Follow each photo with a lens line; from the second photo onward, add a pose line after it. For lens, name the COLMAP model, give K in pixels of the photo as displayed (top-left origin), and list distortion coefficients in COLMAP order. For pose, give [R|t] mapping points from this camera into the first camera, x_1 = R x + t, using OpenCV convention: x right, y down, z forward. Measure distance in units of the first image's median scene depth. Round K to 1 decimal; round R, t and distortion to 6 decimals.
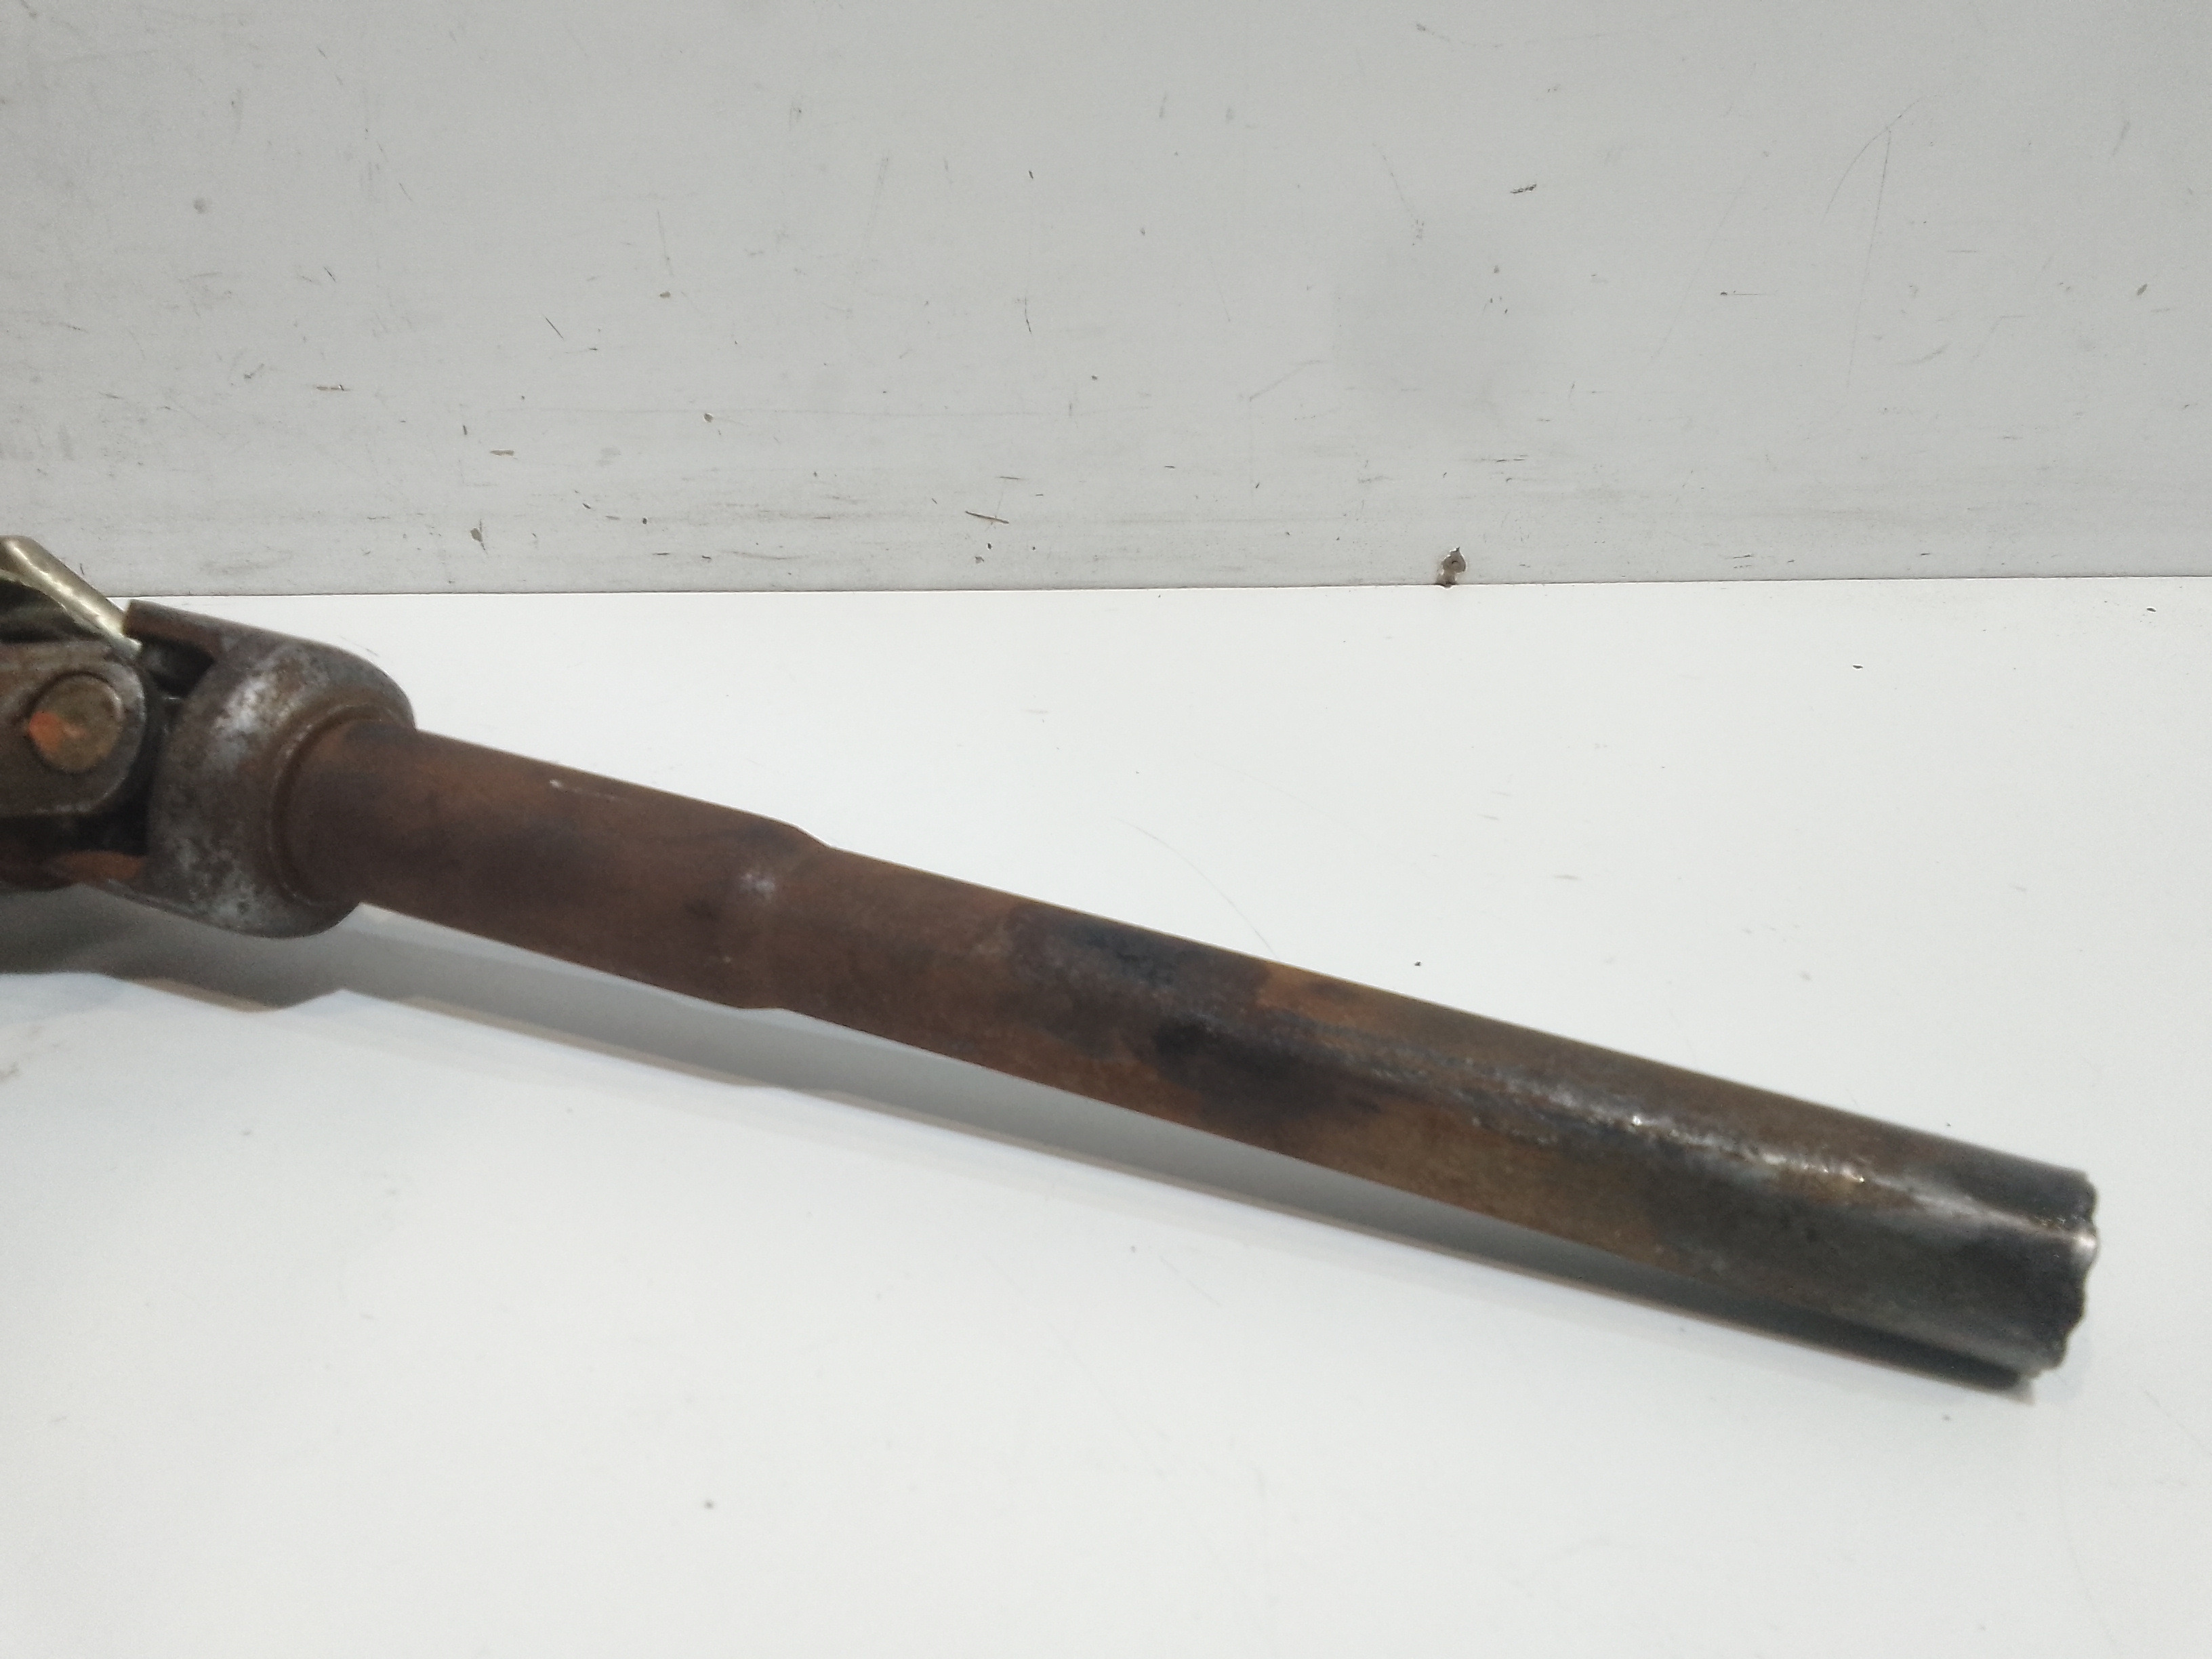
lens RADIAL K [[1751.5, 0, 1193.9], [0, 1751.5, 875.9], [0, 0, 1]] dist [0.036316, -0.056105]
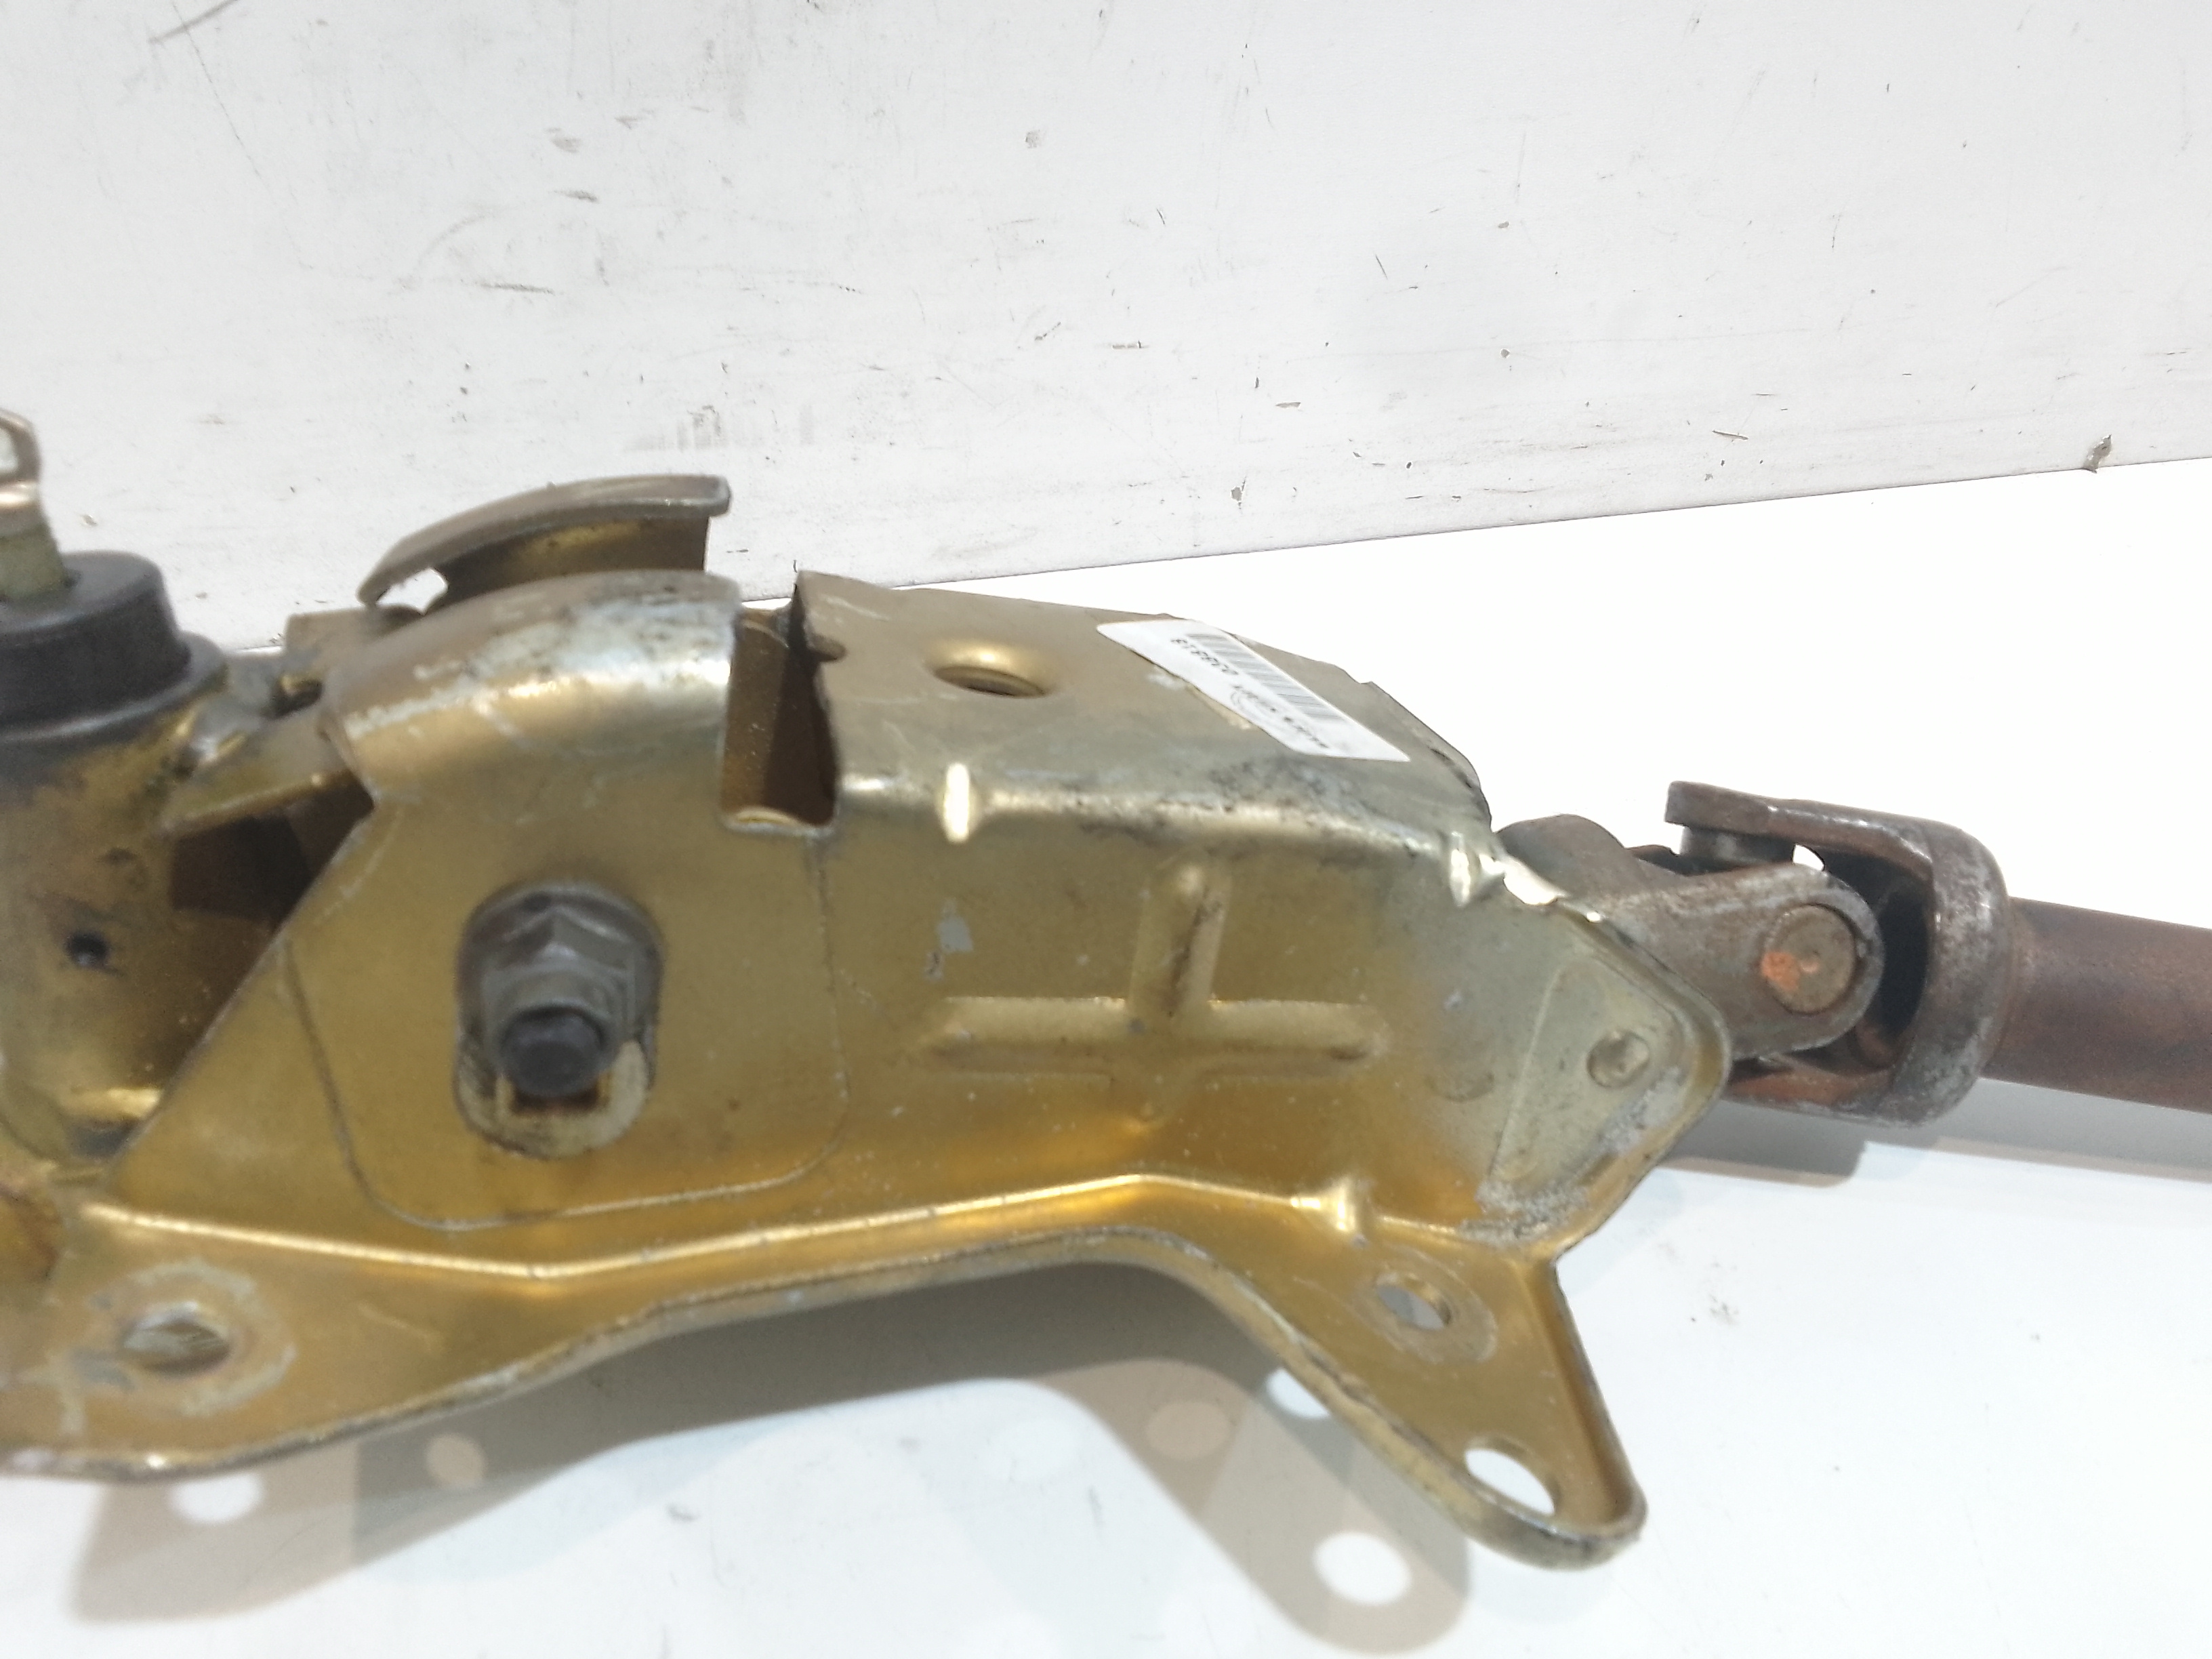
lens RADIAL K [[1711.7, 0, 1124.5], [0, 1711.7, 850.4], [0, 0, 1]] dist [0.054725, -0.089406]
pose [[0.957216, -0.125174, 0.260900, -0.725417], [0.065011, 0.971577, 0.227621, -0.223126], [-0.281976, -0.200921, 0.938147, 0.156757]]
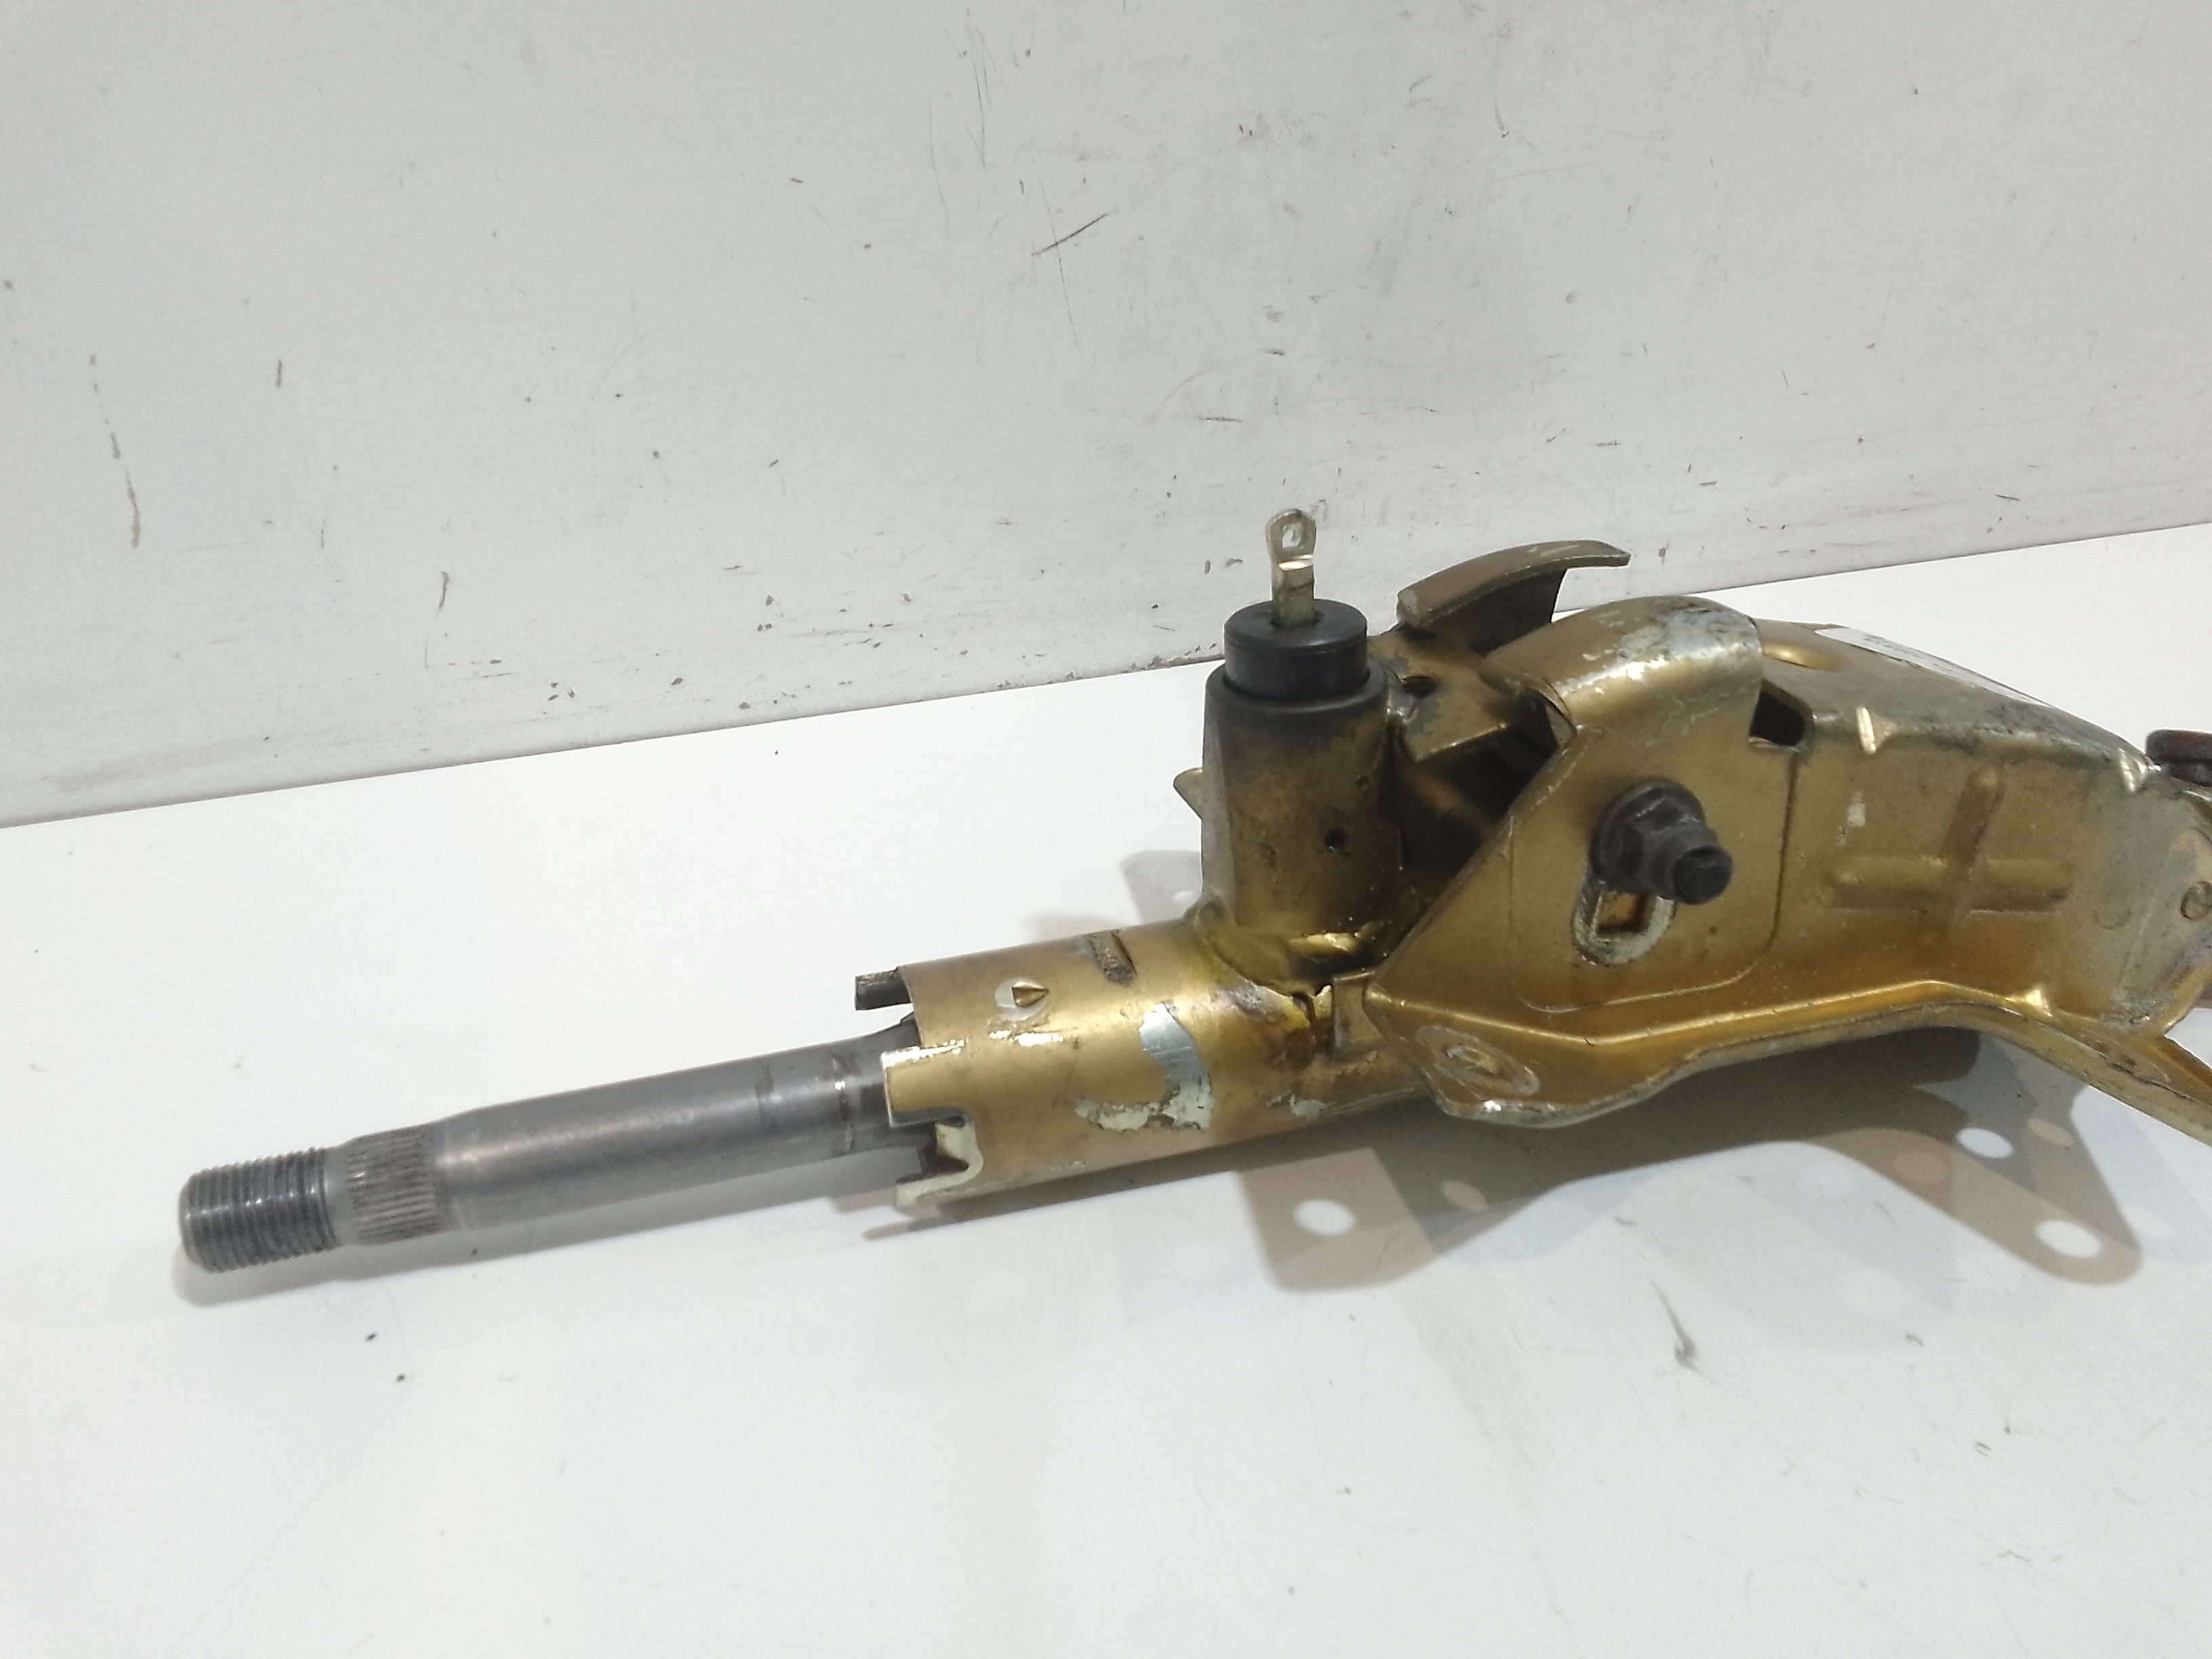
lens RADIAL K [[1711.7, 0, 1112.4], [0, 1711.7, 836.9], [0, 0, 1]] dist [0.054725, -0.089406]
pose [[0.942442, -0.146067, 0.300778, -1.141547], [0.095926, 0.979836, 0.175271, -0.247861], [-0.320314, -0.136330, 0.937450, 0.017242]]
